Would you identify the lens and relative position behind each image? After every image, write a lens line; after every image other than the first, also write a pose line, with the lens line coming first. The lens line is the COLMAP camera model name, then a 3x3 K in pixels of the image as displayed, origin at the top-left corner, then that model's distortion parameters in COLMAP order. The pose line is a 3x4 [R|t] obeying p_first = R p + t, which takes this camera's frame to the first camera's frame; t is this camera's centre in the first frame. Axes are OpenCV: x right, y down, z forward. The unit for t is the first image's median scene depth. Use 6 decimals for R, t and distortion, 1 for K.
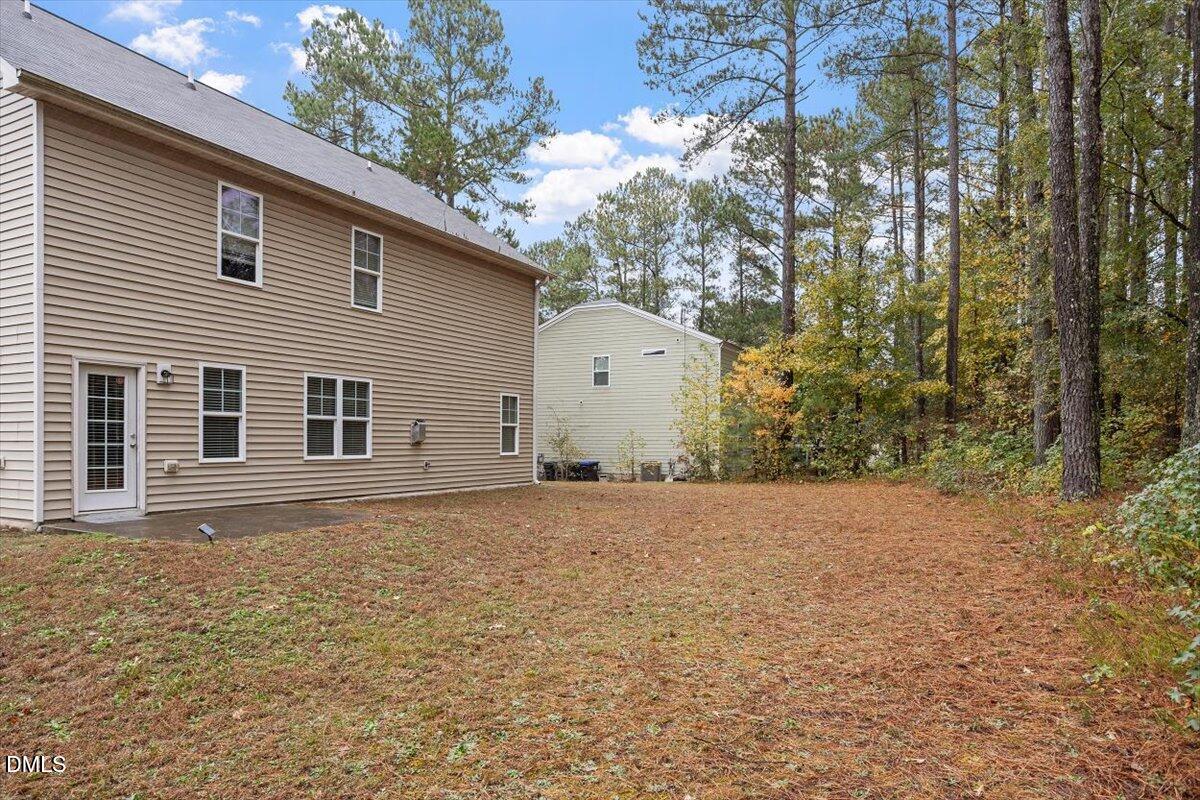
lens RADIAL K [[723.4, 0, 599.7], [0, 723.4, 464.2], [0, 0, 1]] dist [-0.003323, -0.001800]
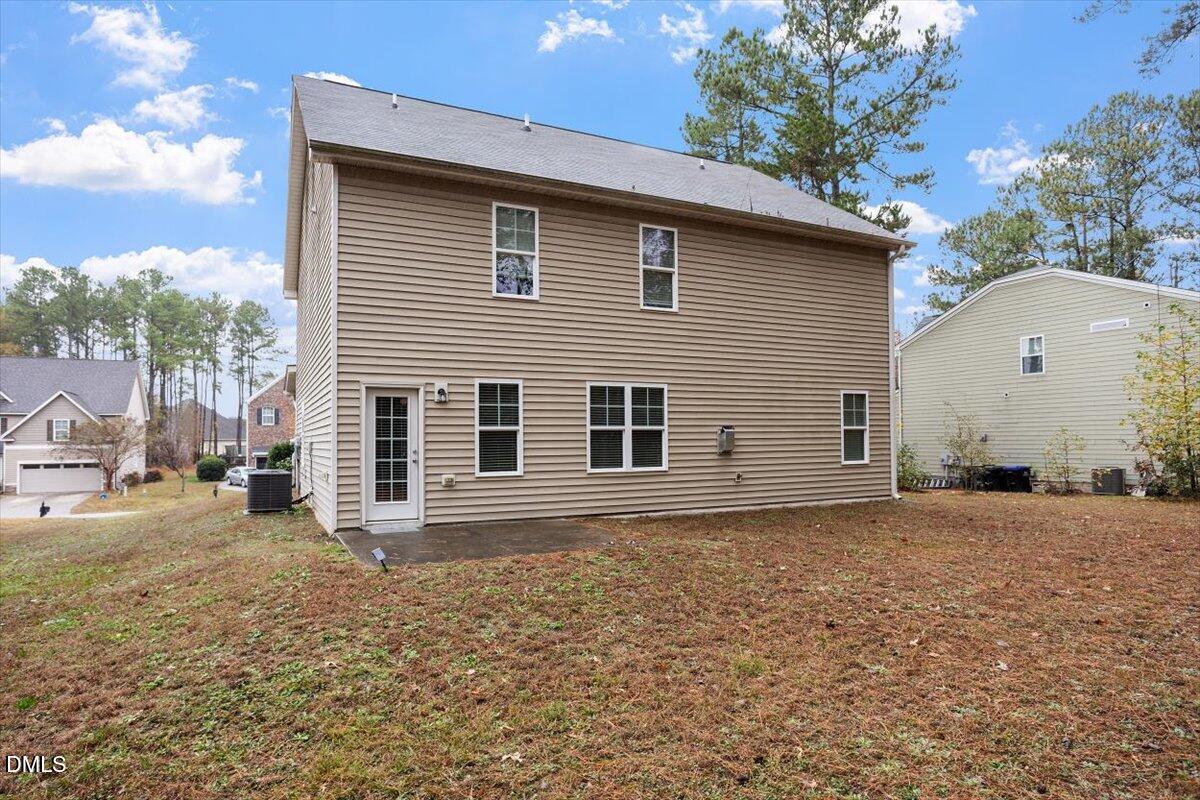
lens RADIAL K [[690.9, 0, 599.7], [0, 690.9, 443.7], [0, 0, 1]] dist [0.001764, -0.015560]
pose [[0.810691, -0.025011, -0.584939, 0.136230], [0.002168, 0.999208, -0.039721, -0.007642], [0.585470, 0.030933, 0.810104, 0.253231]]
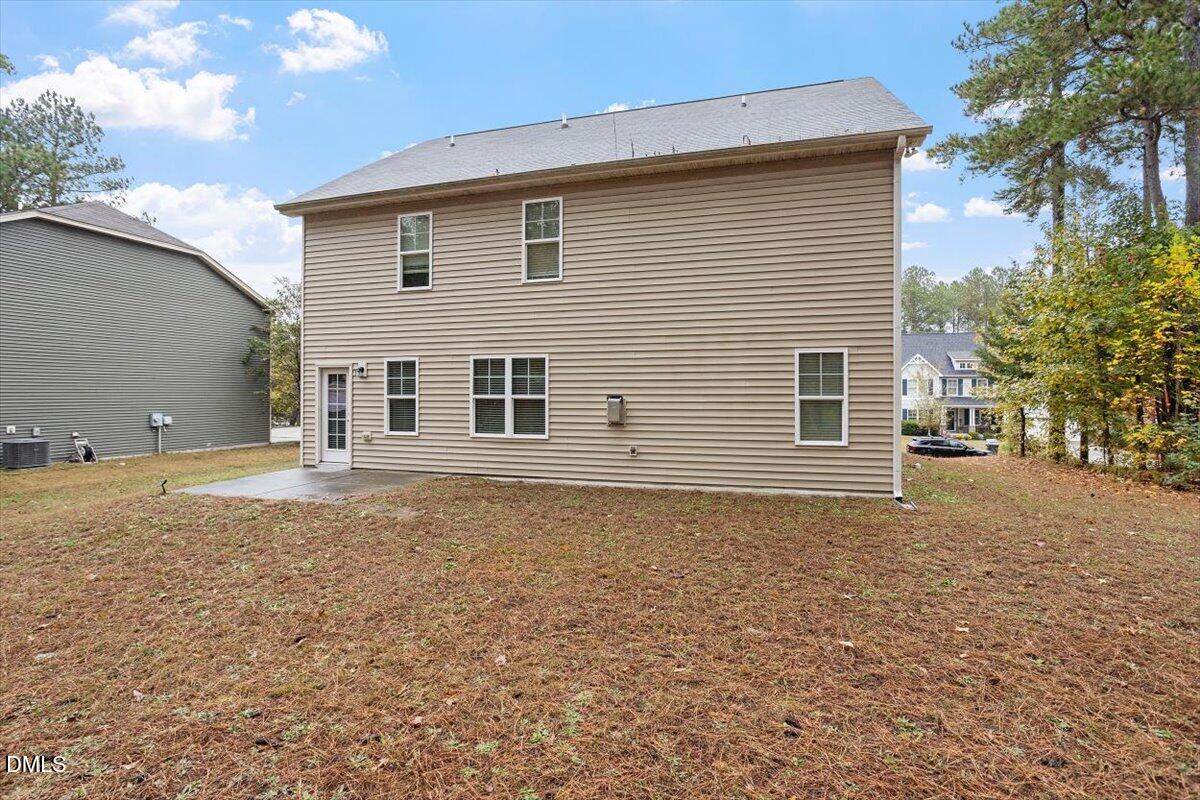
lens RADIAL K [[631.9, 0, 600.2], [0, 631.9, 423.0], [0, 0, 1]] dist [-0.038301, 0.038724]
pose [[0.163455, 0.004319, -0.986541, 0.528578], [-0.044527, 0.999004, -0.003004, -0.030746], [0.985545, 0.044419, 0.163485, 0.992346]]
